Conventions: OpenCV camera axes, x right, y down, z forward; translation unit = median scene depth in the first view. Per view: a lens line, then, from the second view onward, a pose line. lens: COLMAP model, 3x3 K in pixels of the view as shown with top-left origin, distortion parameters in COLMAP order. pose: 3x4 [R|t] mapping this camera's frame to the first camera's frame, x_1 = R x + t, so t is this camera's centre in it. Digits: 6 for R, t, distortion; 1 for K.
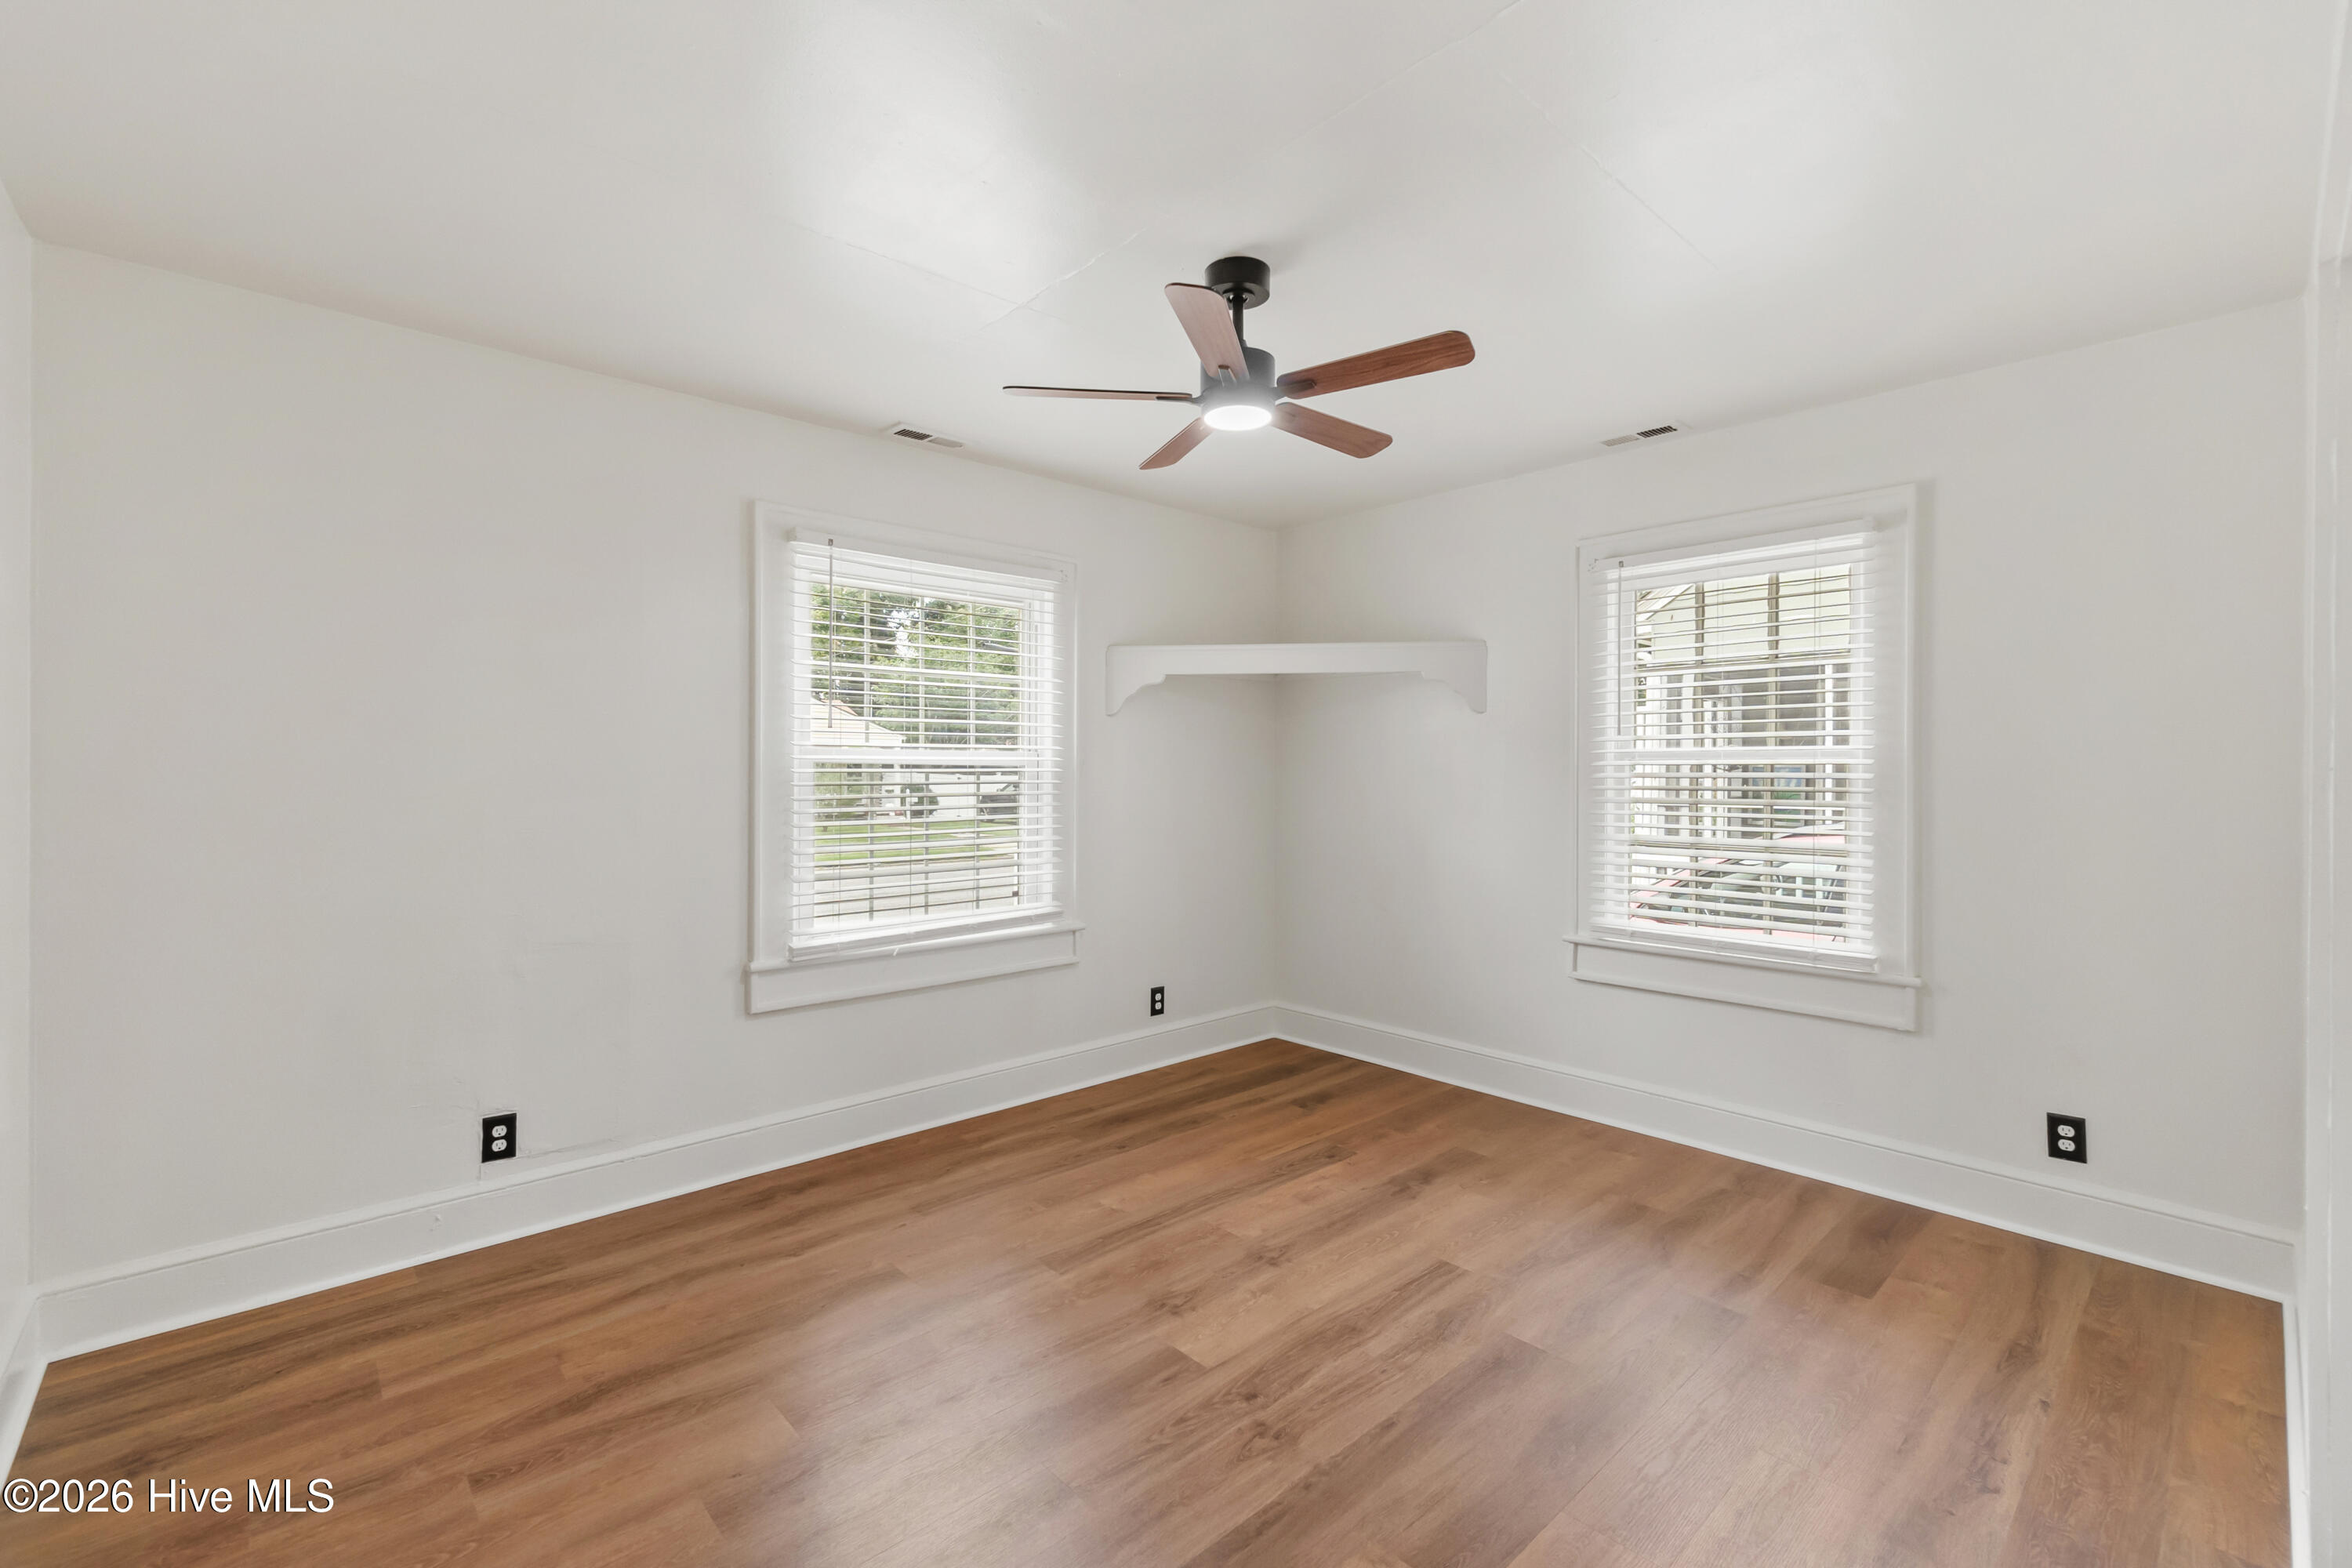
lens RADIAL K [[1008.5, 0, 1160.4], [0, 1008.5, 765.8], [0, 0, 1]] dist [-0.013875, 0.004430]
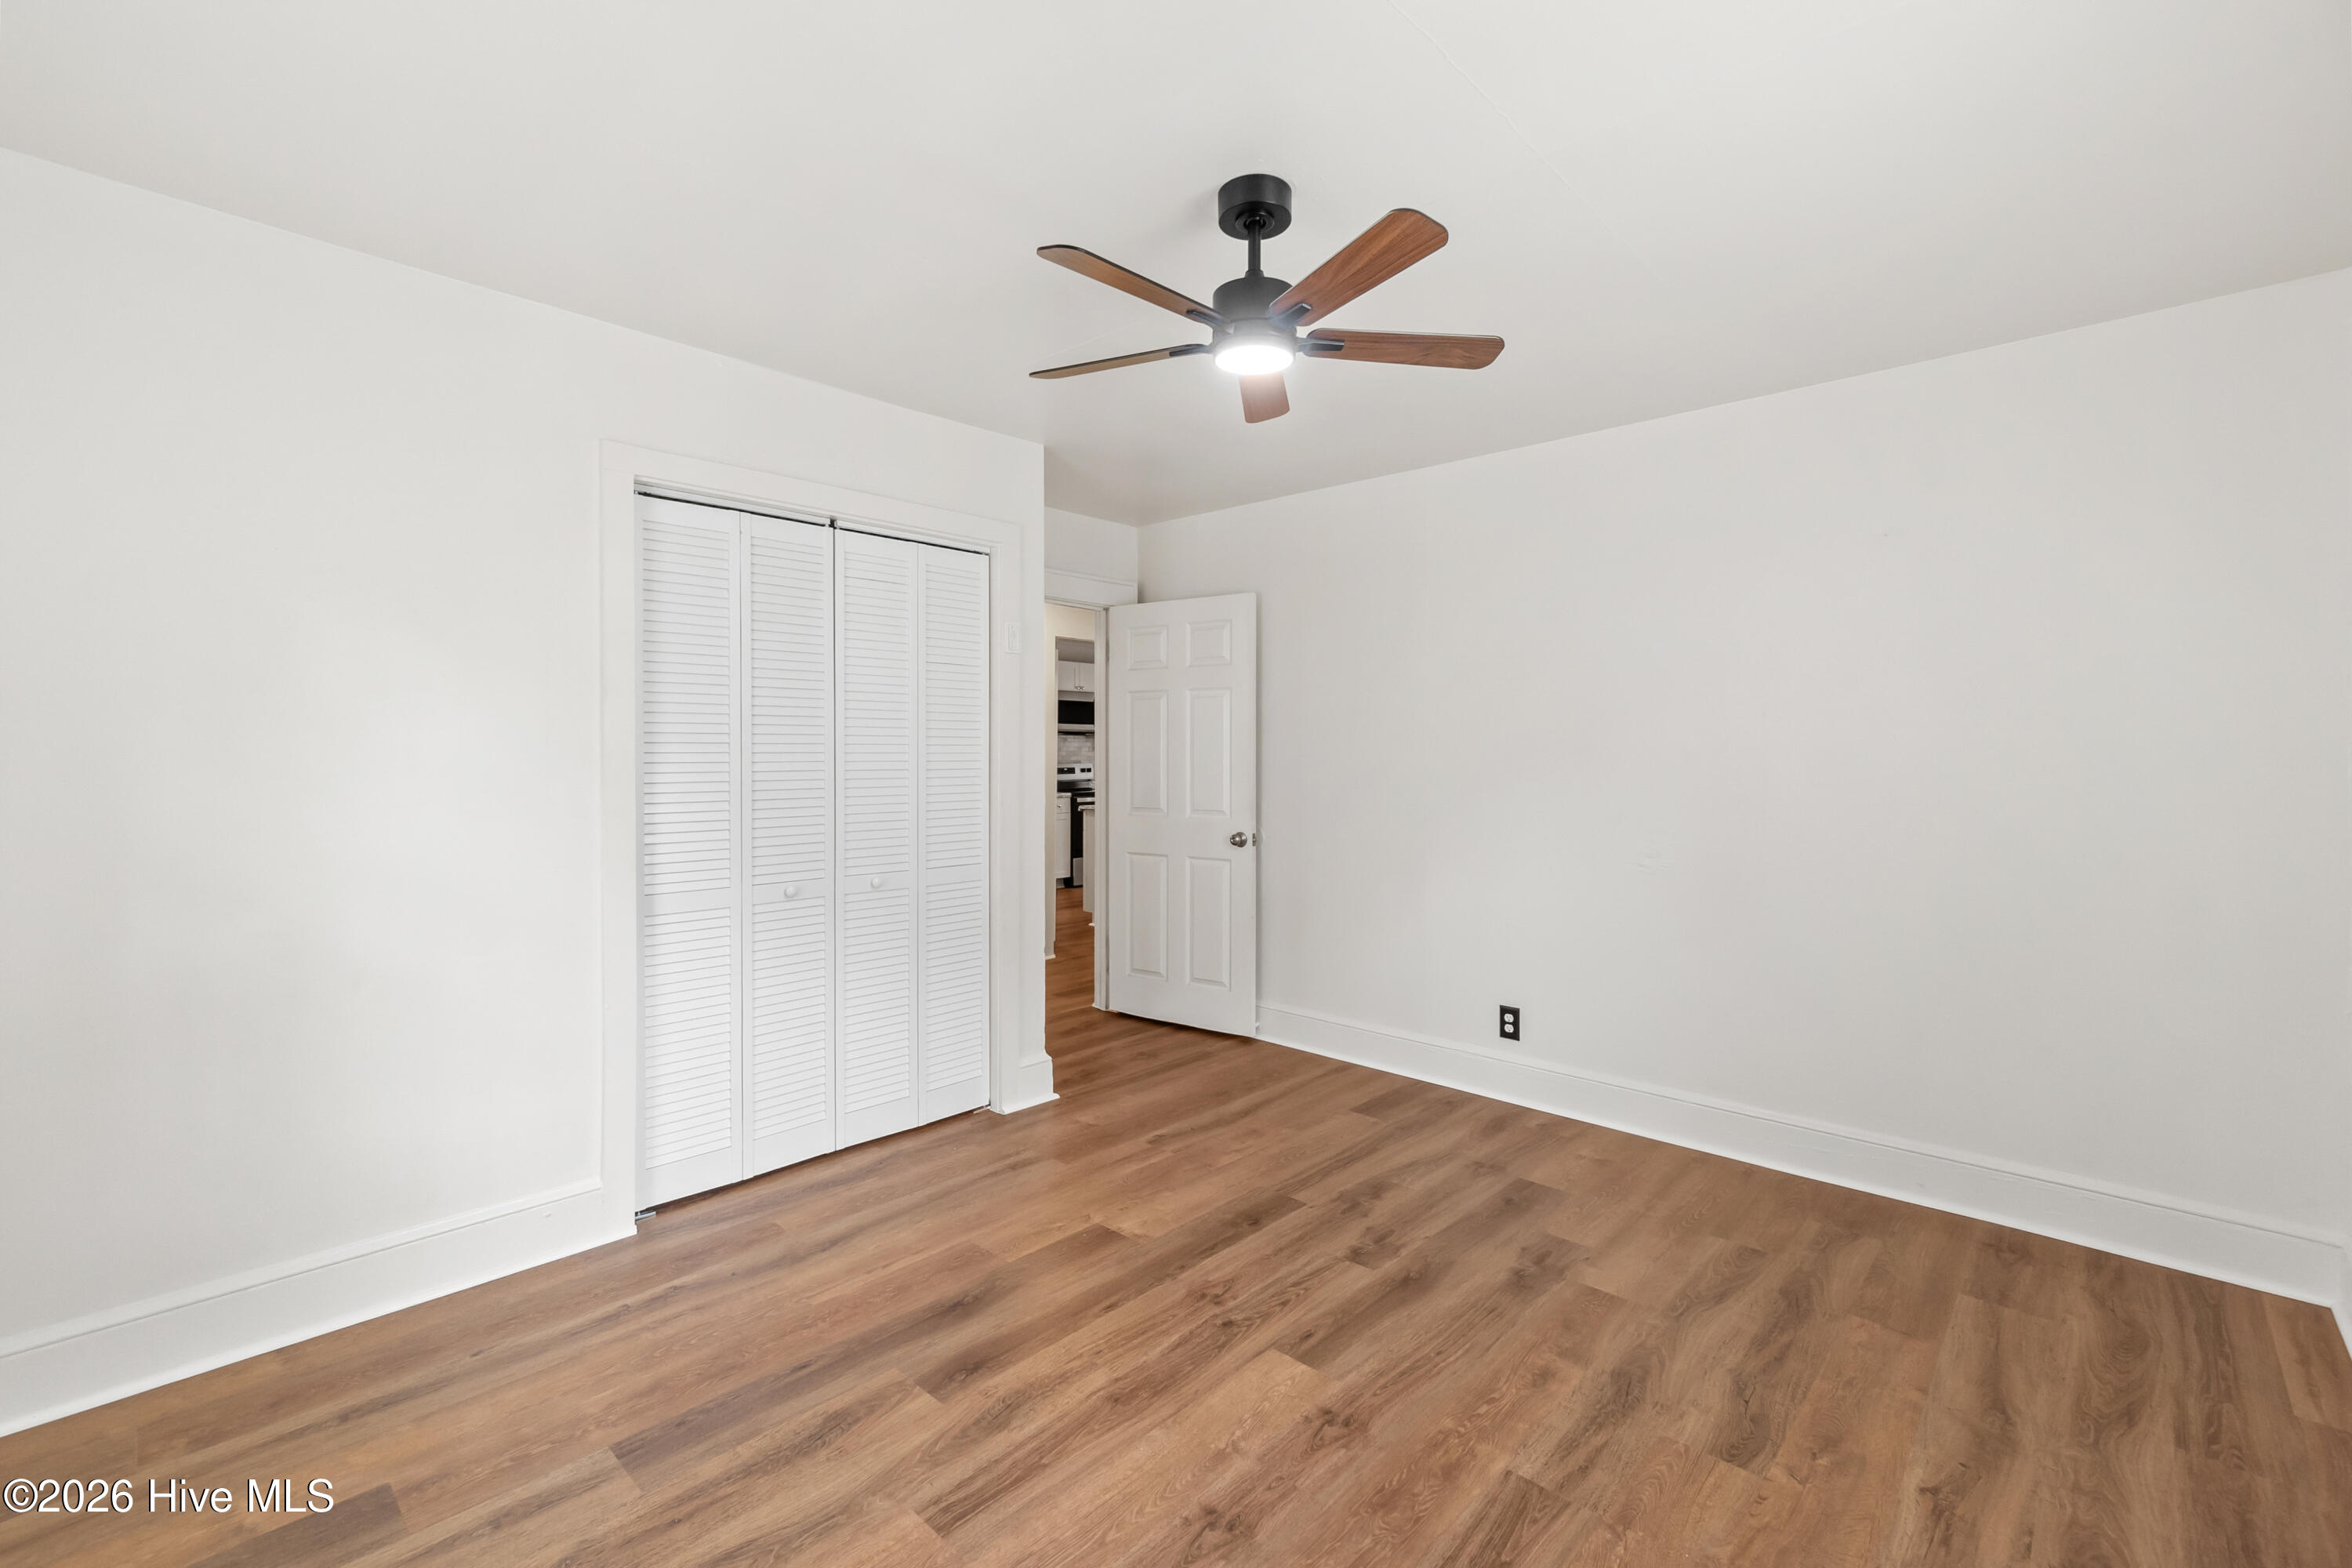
lens RADIAL K [[1028.5, 0, 1178.8], [0, 1028.5, 781.8], [0, 0, 1]] dist [0.000615, 0.000423]
pose [[-0.995580, -0.003068, -0.093865, 0.233741], [-0.005149, 0.999746, 0.021936, 0.009363], [0.093774, 0.022322, -0.995343, 1.957379]]
